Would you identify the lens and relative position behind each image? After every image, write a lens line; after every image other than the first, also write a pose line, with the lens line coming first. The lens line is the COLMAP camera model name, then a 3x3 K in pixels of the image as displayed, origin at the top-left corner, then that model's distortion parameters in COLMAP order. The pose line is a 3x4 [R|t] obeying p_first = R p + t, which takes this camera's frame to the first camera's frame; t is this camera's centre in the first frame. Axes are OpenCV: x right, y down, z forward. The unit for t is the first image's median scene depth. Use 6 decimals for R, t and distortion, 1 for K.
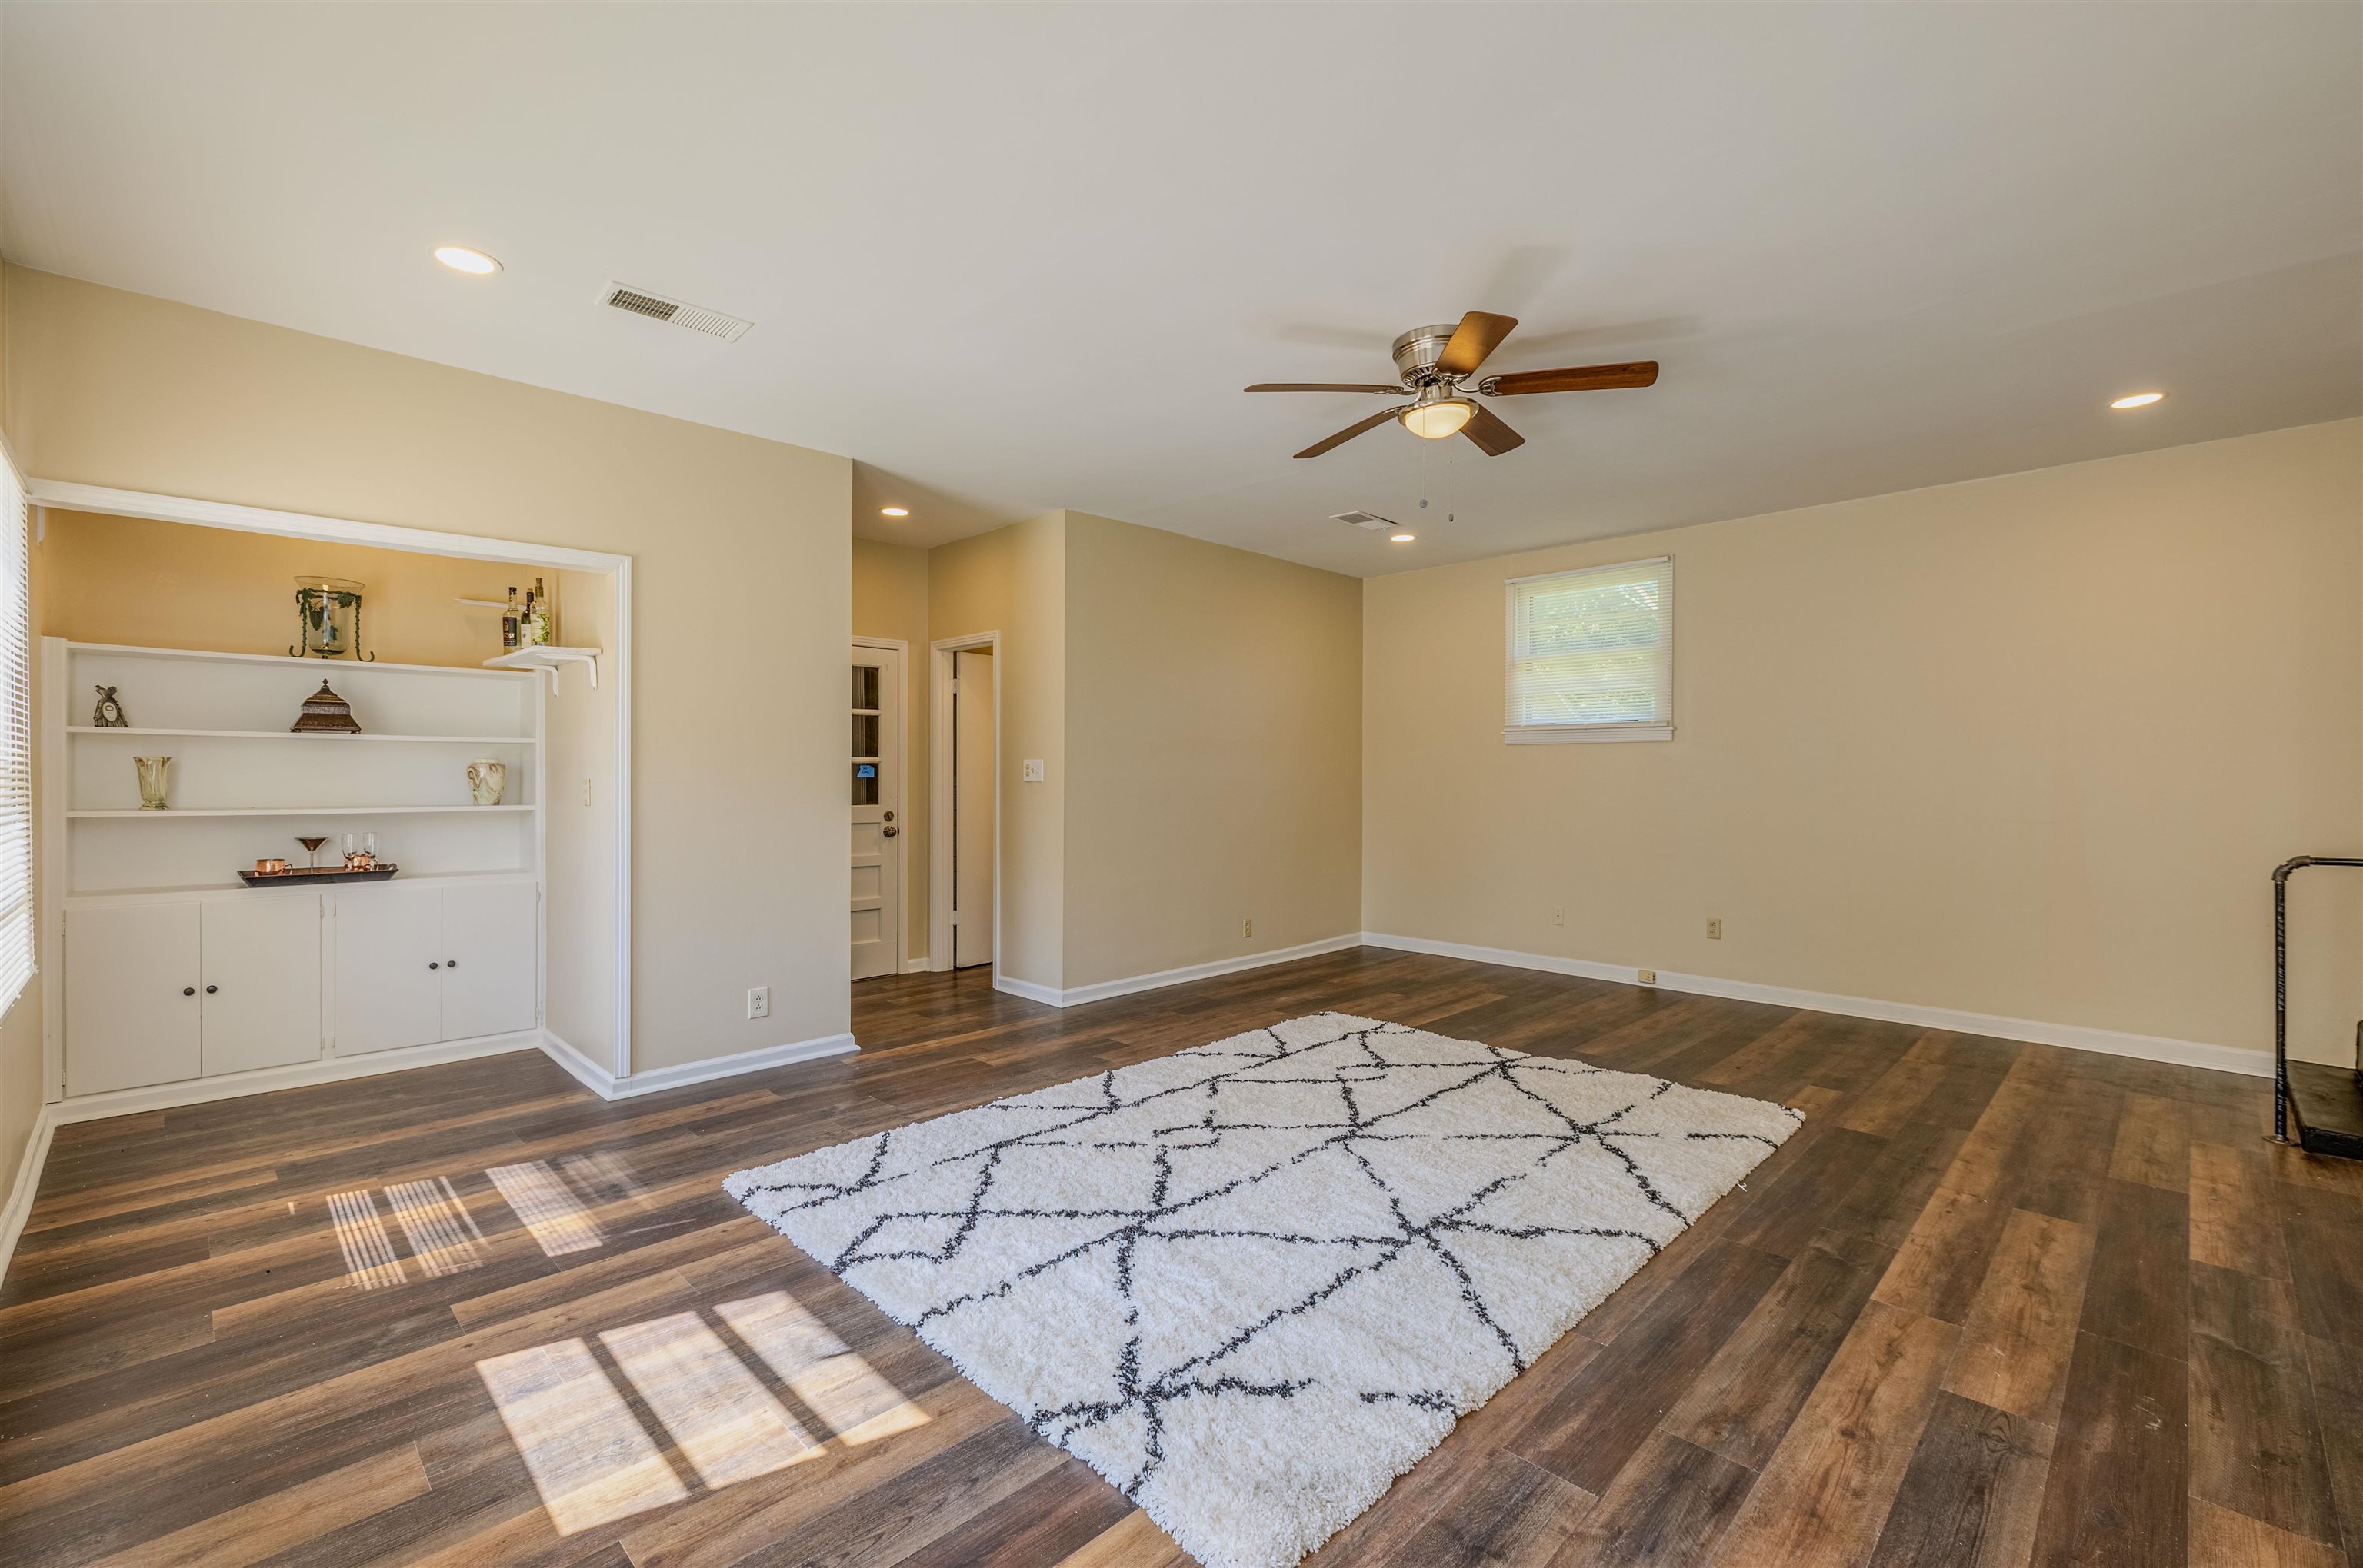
lens RADIAL K [[988.6, 0, 1171.5], [0, 988.6, 774.1], [0, 0, 1]] dist [-0.013944, -0.000185]
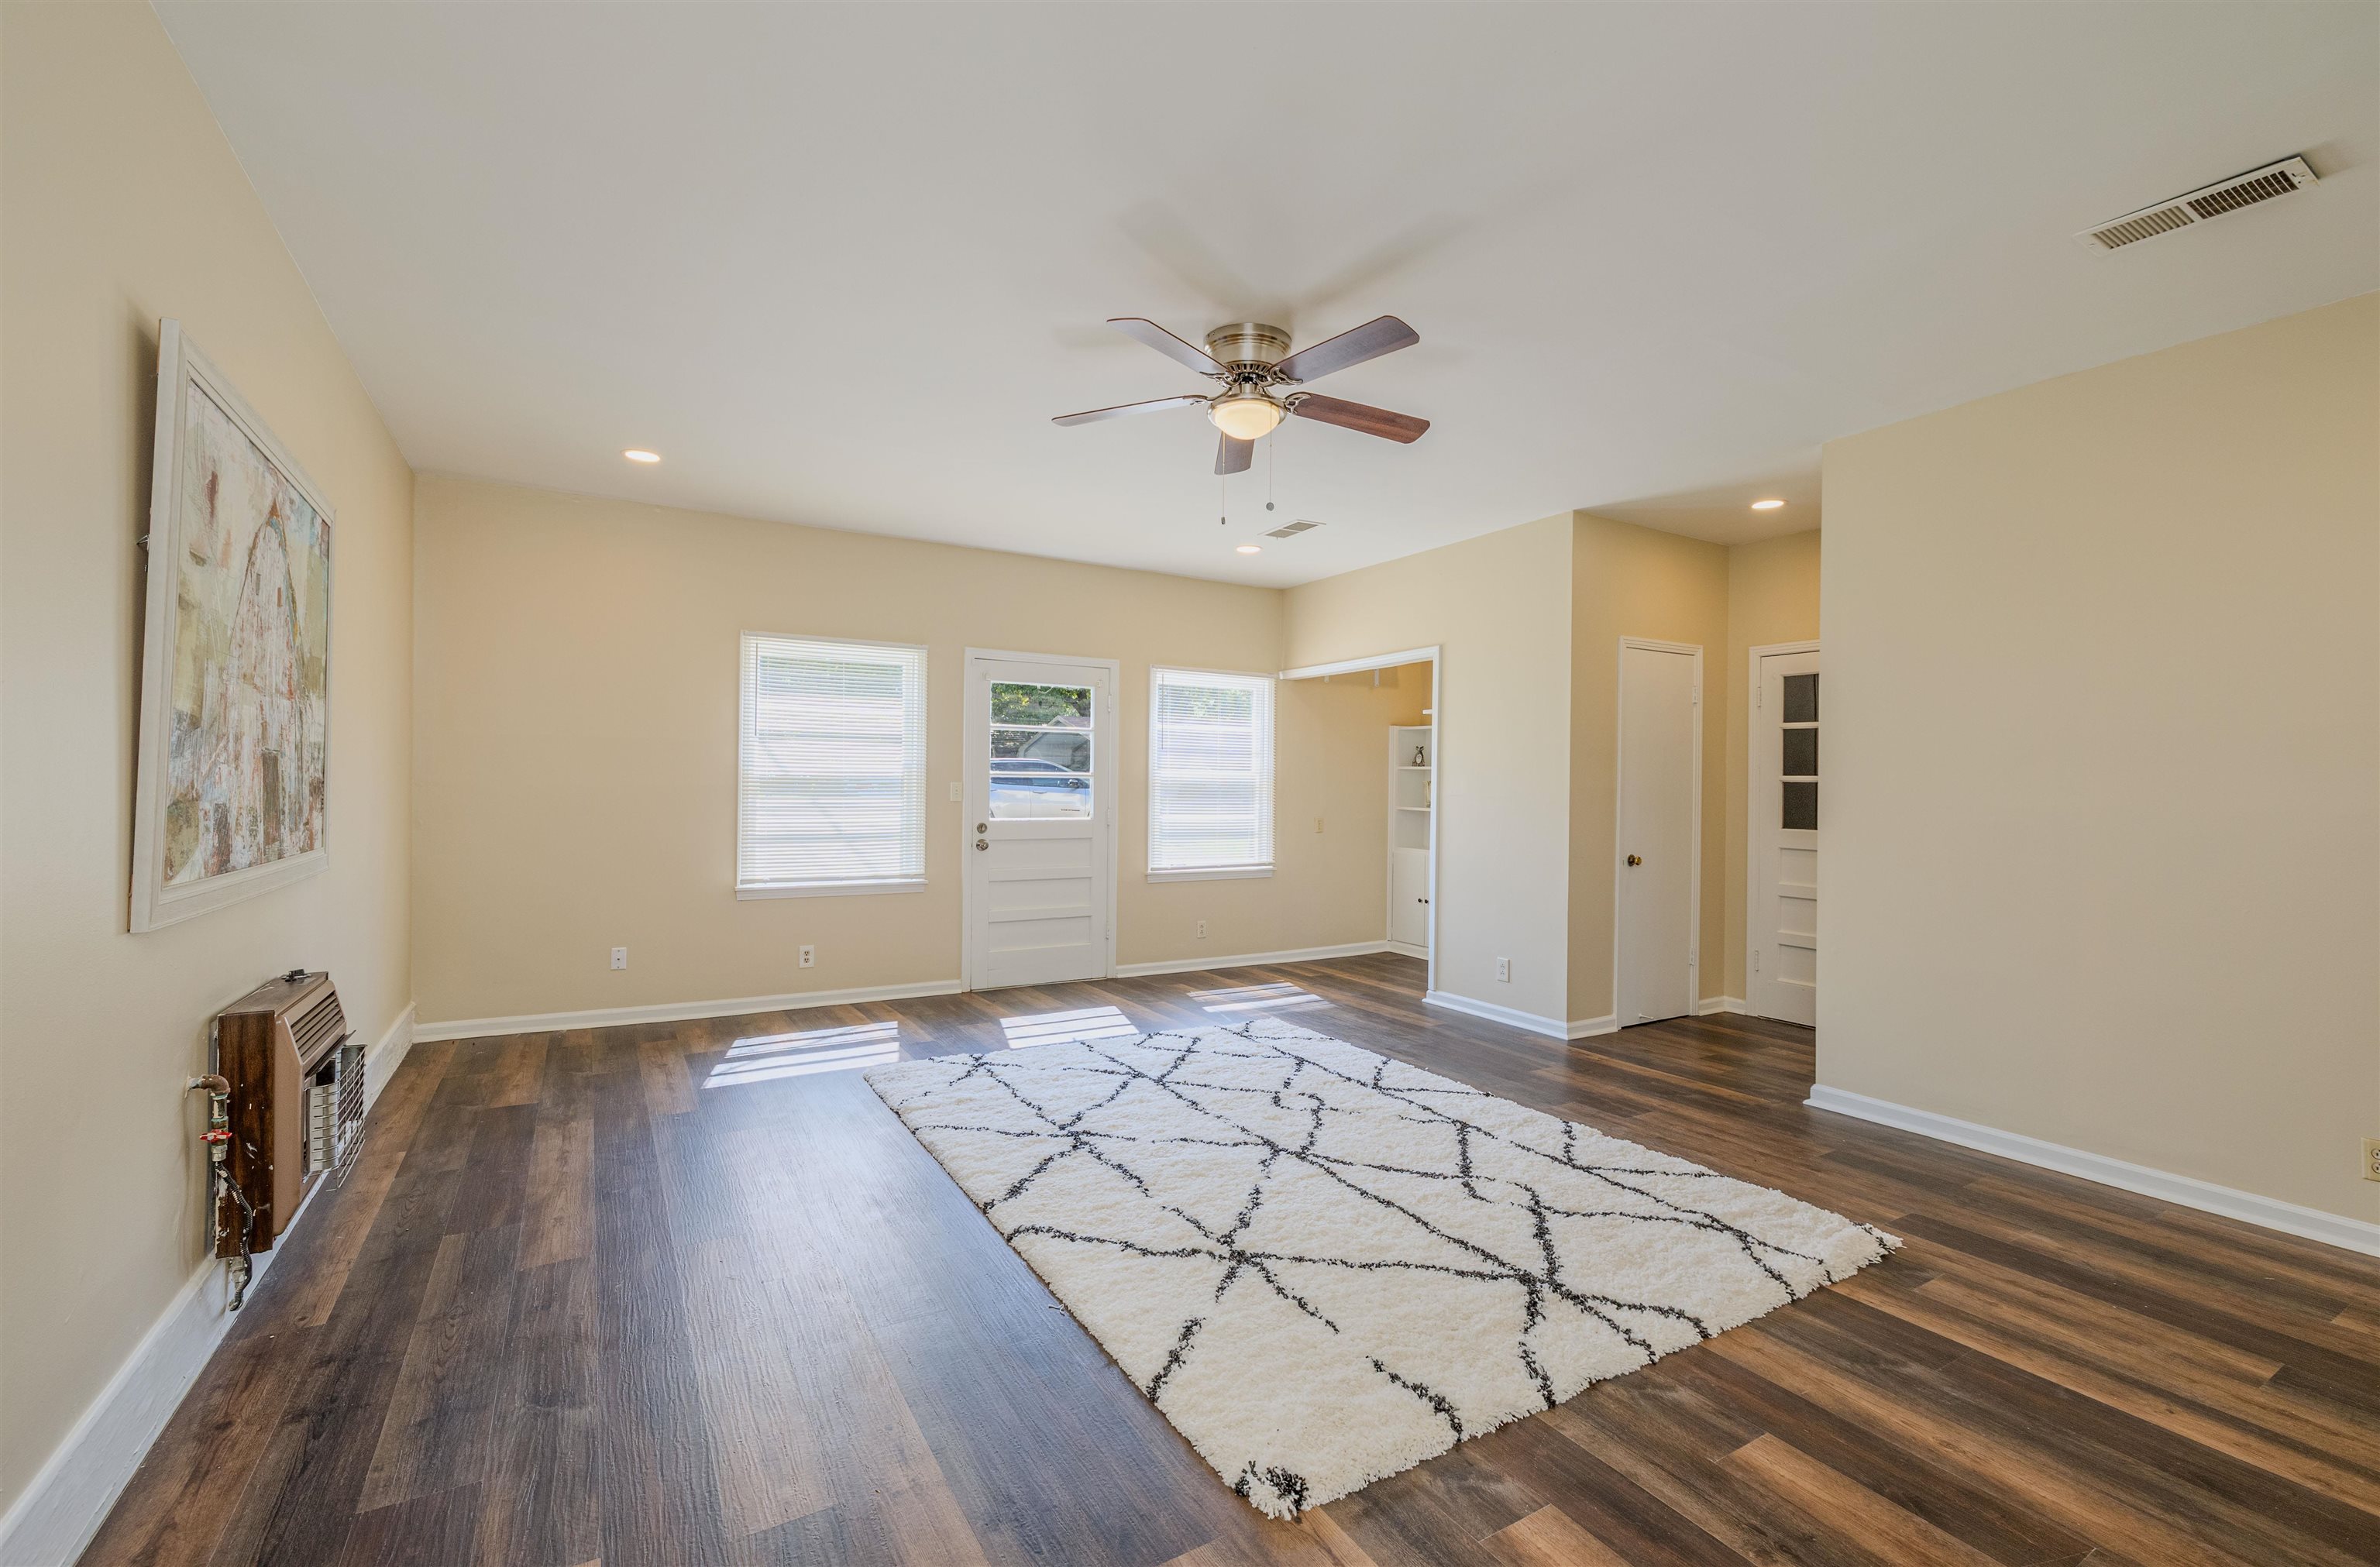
lens RADIAL K [[1020.9, 0, 1190.0], [0, 1020.9, 783.5], [0, 0, 1]] dist [-0.025005, 0.000110]
pose [[-0.236039, -0.005231, -0.971730, 1.304608], [-0.014315, 0.999896, -0.001906, -0.001368], [0.971638, 0.013460, -0.236089, 1.245573]]
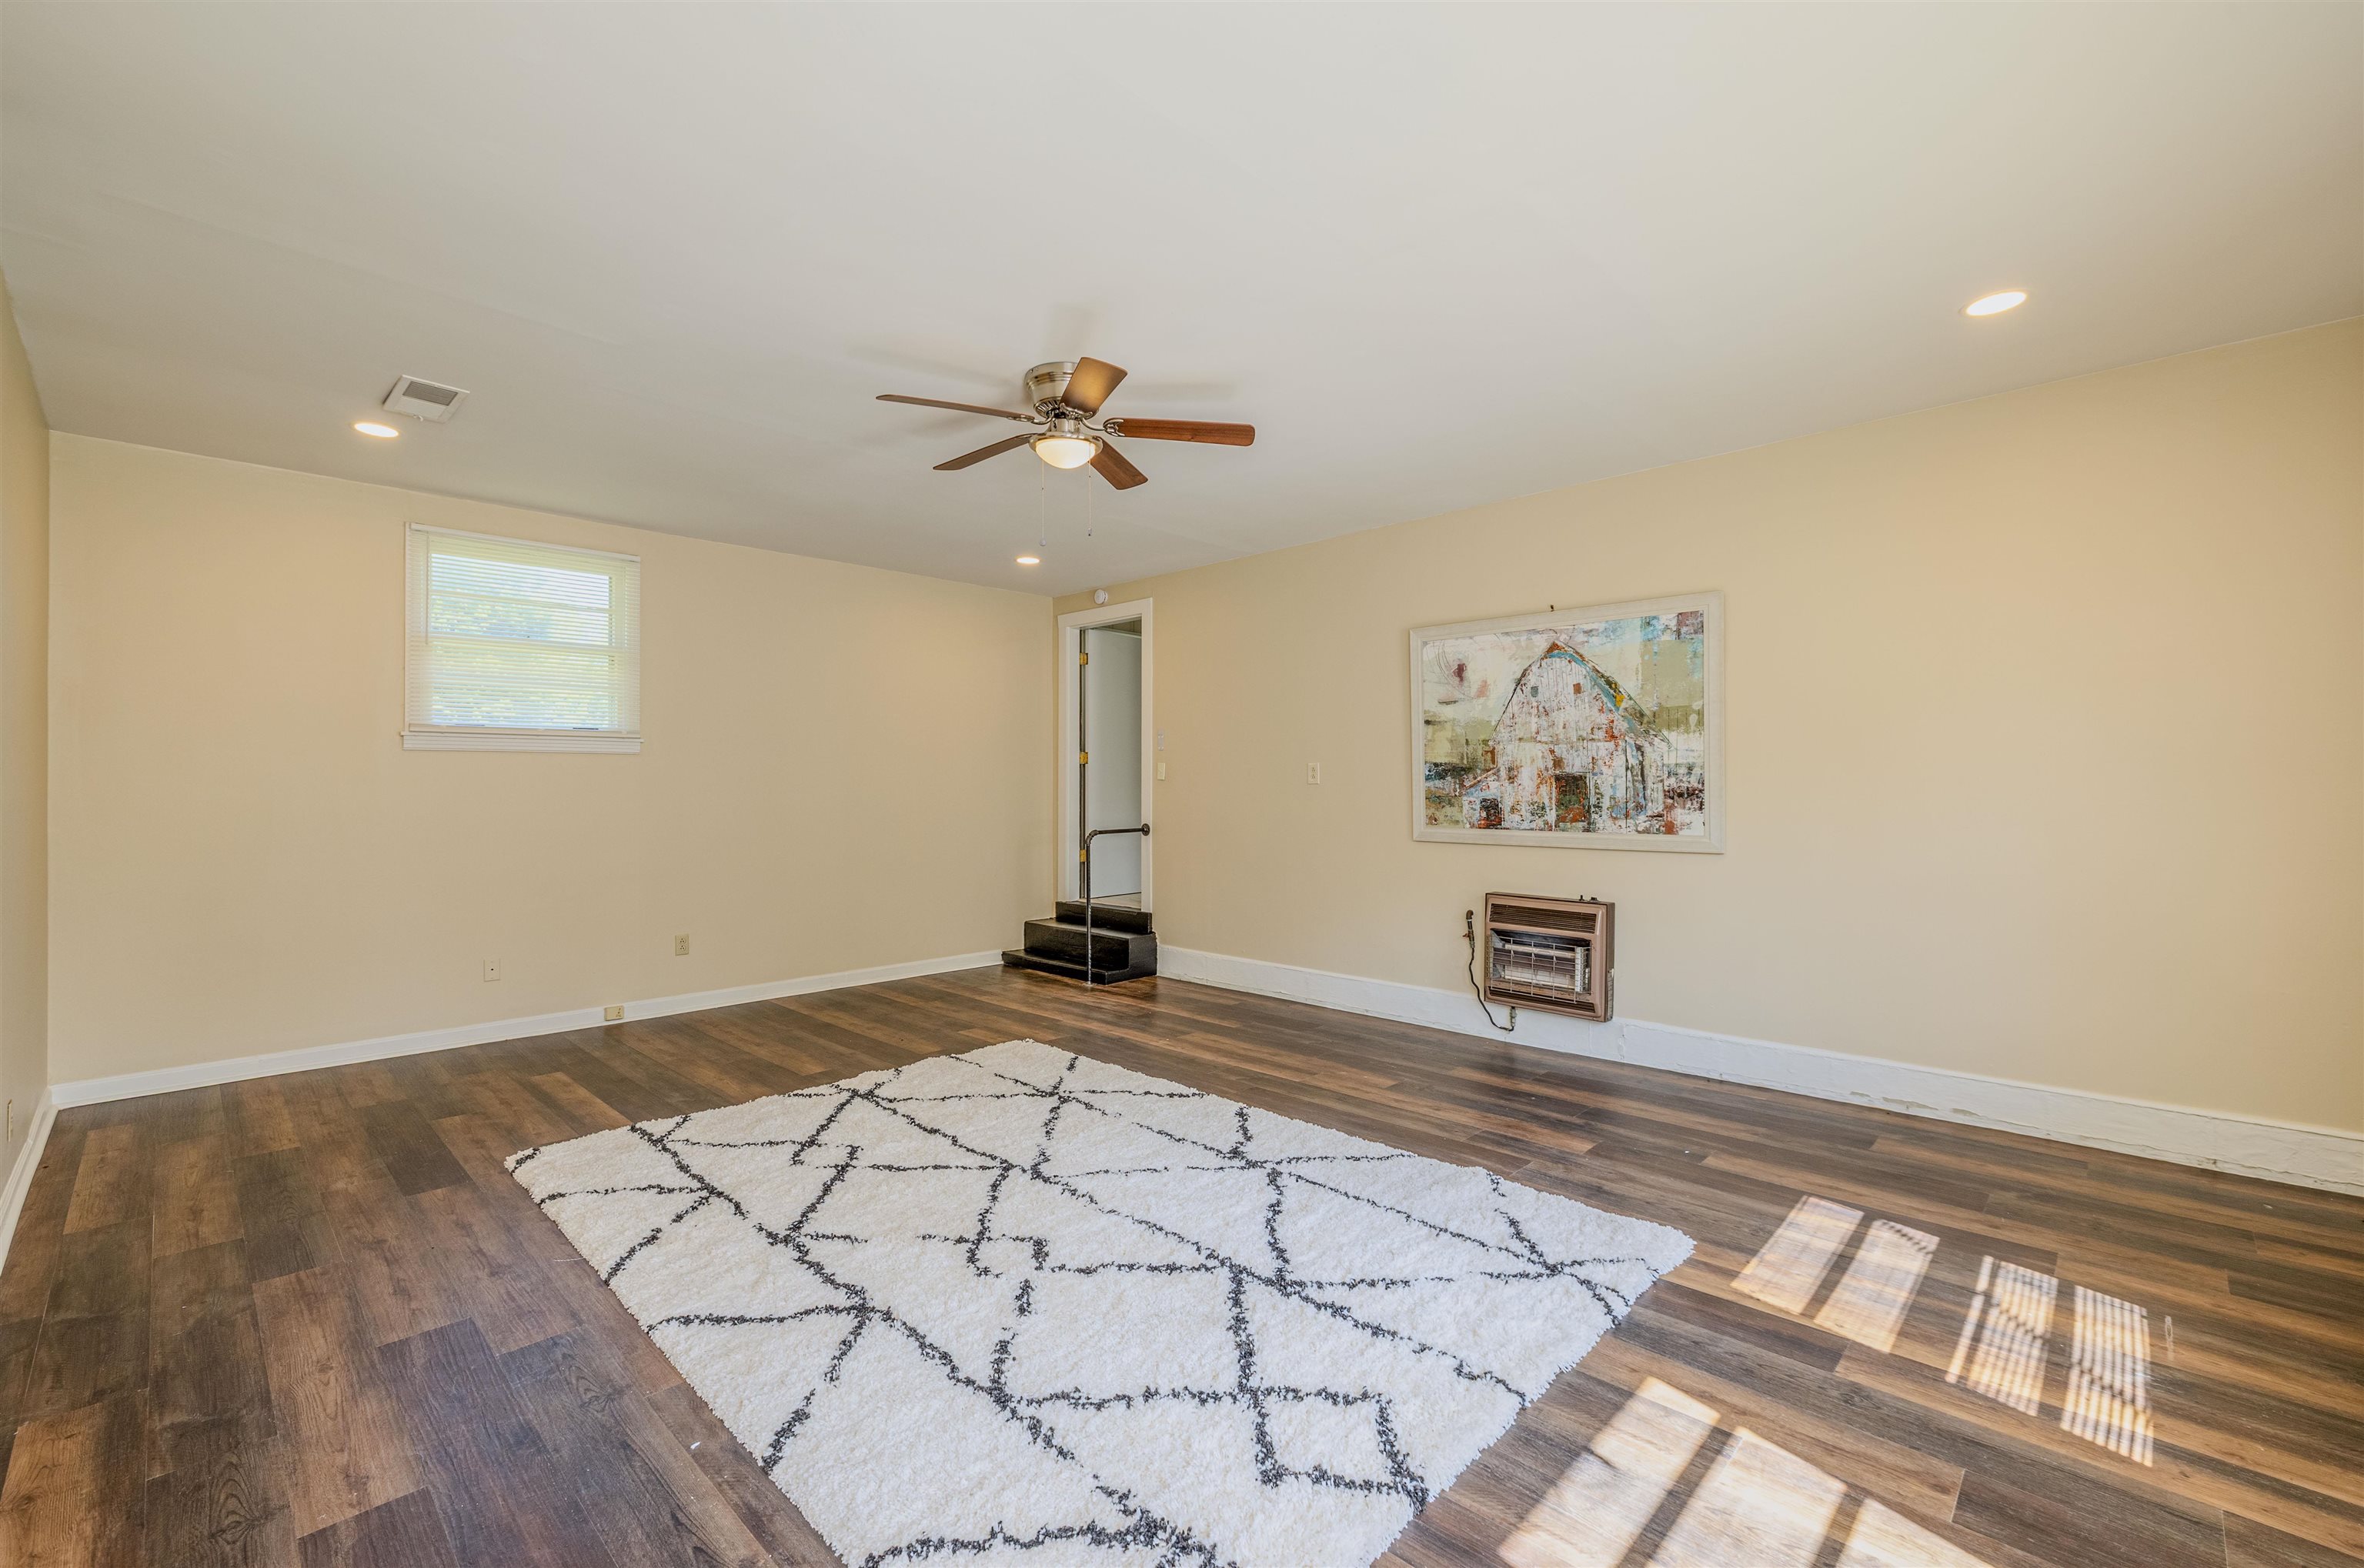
lens RADIAL K [[989.1, 0, 1172.0], [0, 989.1, 774.1], [0, 0, 1]] dist [-0.013944, -0.000185]
pose [[-0.010419, 0.013346, 0.999857, -0.825972], [0.003433, 0.999906, -0.013311, -0.000004], [-0.999940, 0.003294, -0.010464, 0.947306]]
